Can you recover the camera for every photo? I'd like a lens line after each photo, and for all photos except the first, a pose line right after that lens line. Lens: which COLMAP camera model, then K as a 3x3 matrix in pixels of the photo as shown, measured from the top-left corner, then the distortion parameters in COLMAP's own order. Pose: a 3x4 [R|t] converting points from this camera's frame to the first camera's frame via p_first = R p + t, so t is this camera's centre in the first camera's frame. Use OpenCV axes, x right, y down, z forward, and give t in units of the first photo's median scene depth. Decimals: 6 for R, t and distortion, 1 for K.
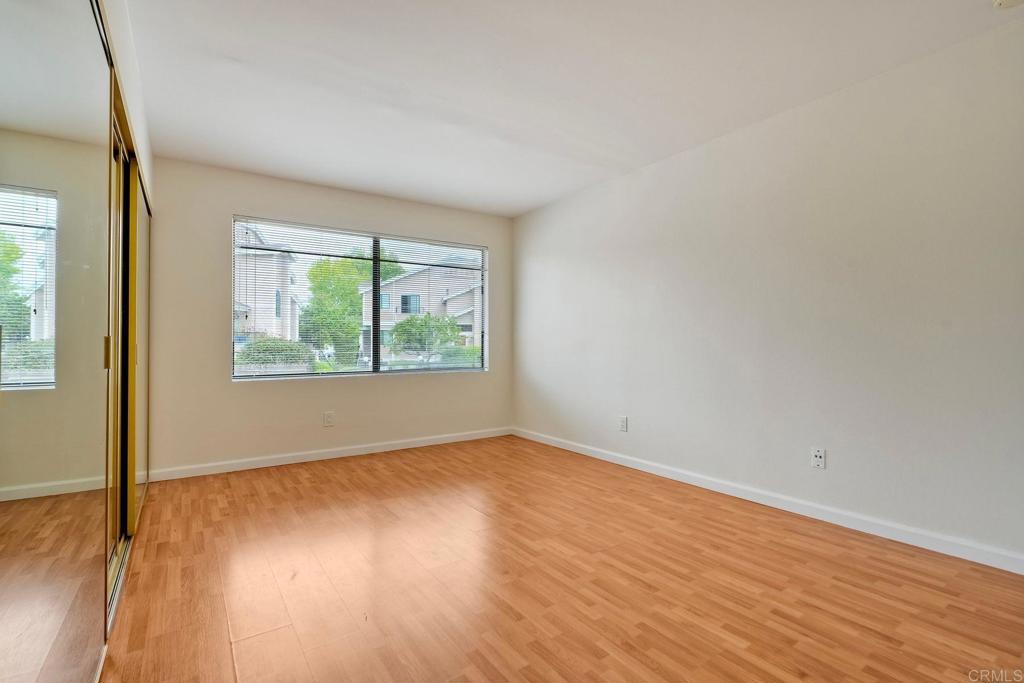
lens RADIAL K [[504.8, 0, 542.5], [0, 504.8, 337.6], [0, 0, 1]] dist [-0.000081, 0.001242]
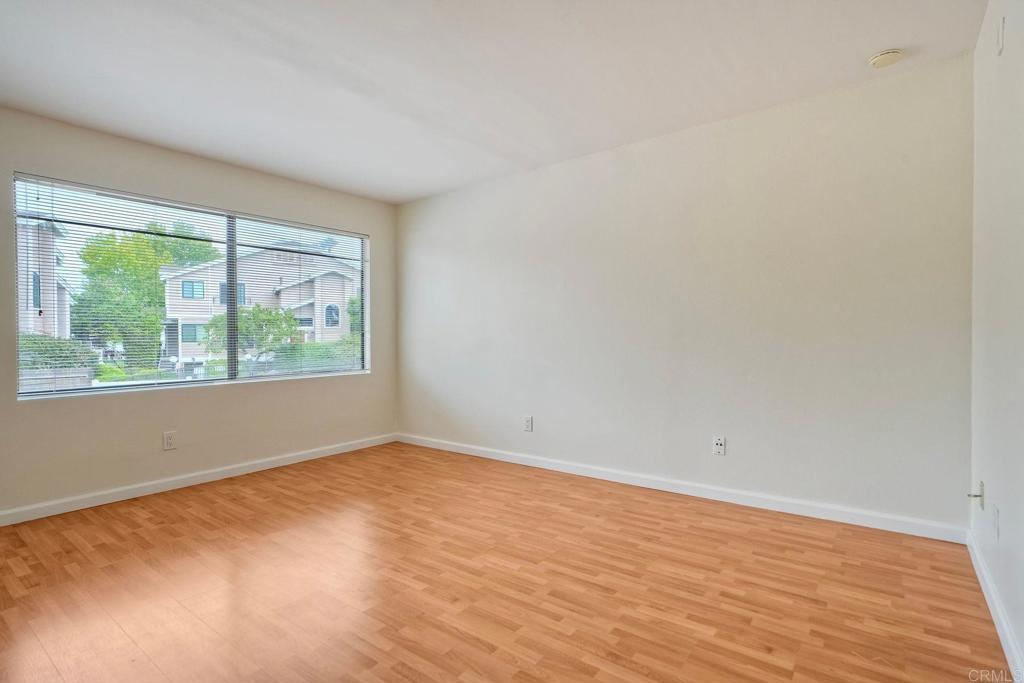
lens RADIAL K [[506.6, 0, 561.3], [0, 506.6, 339.2], [0, 0, 1]] dist [-0.004264, 0.005087]
pose [[0.945313, -0.008005, 0.326066, -0.117617], [0.002953, 0.999868, 0.015986, -0.011899], [-0.326151, -0.014149, 0.945212, 0.051247]]
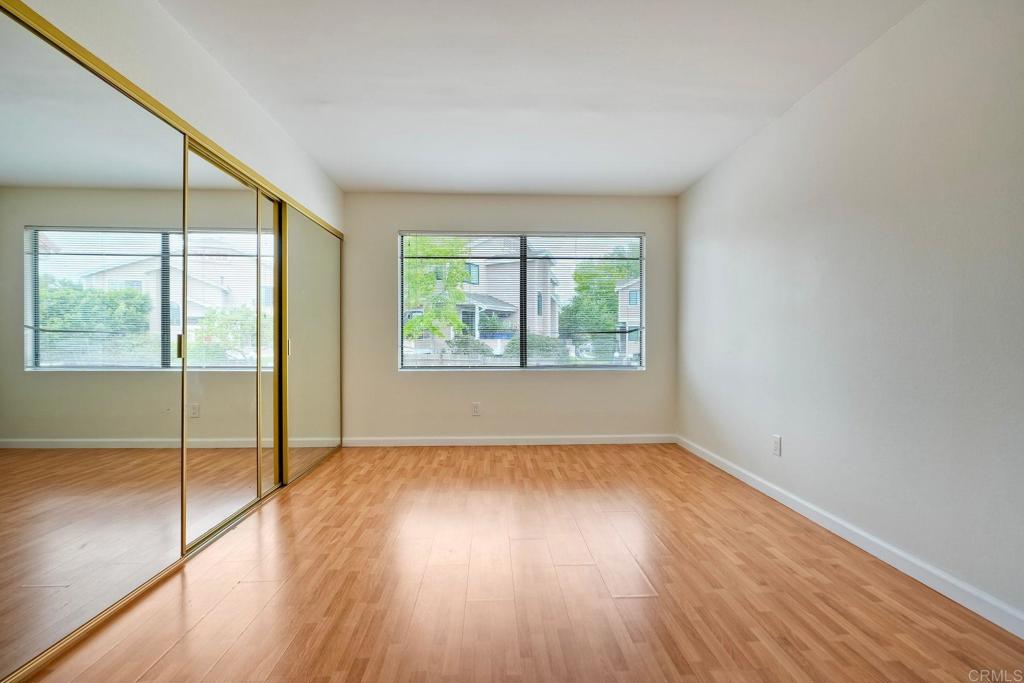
lens RADIAL K [[505.3, 0, 512.0], [0, 505.3, 341.5], [0, 0, 1]] dist [0.000148, 0.000498]
pose [[0.829177, 0.004100, -0.558971, 0.298669], [0.004373, 0.999895, 0.013821, 0.001562], [0.558969, -0.013905, 0.829072, 0.171870]]
